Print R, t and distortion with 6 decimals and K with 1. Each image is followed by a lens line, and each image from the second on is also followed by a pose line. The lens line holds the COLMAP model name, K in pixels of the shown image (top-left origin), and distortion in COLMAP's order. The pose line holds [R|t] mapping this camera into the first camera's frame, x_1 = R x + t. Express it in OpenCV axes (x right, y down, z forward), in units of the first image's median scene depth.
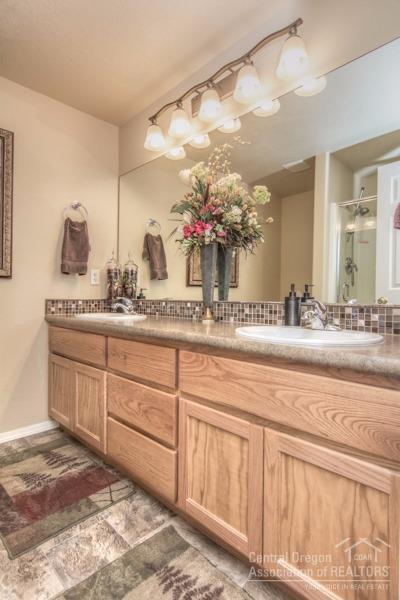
lens RADIAL K [[317.5, 0, 197.3], [0, 317.5, 298.3], [0, 0, 1]] dist [-0.005271, 0.003537]
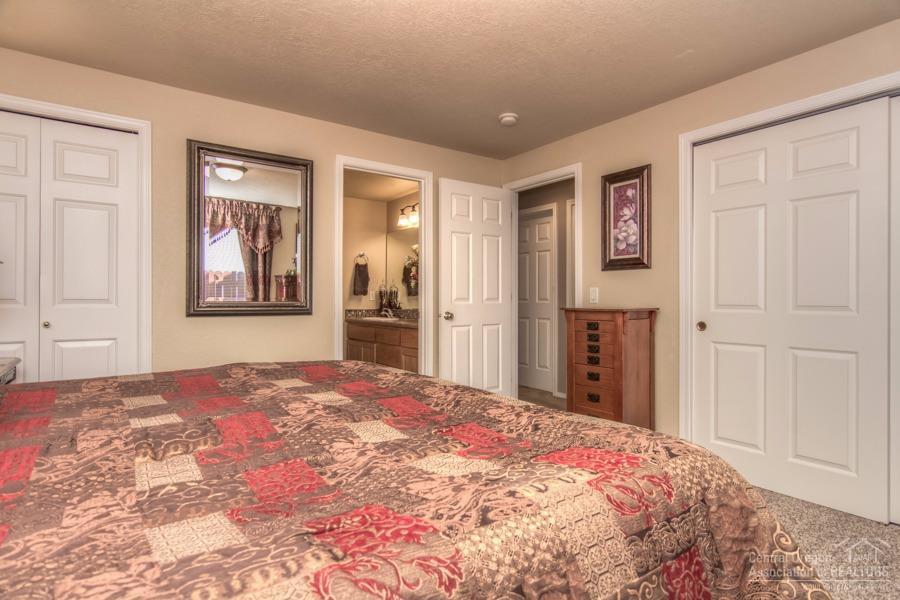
lens RADIAL K [[476.3, 0, 451.8], [0, 476.3, 301.4], [0, 0, 1]] dist [-0.005271, 0.003537]
pose [[0.987333, -0.001412, -0.158658, 0.509059], [0.000399, 0.999979, -0.006418, -0.023213], [0.158664, 0.006273, 0.987313, -1.464637]]
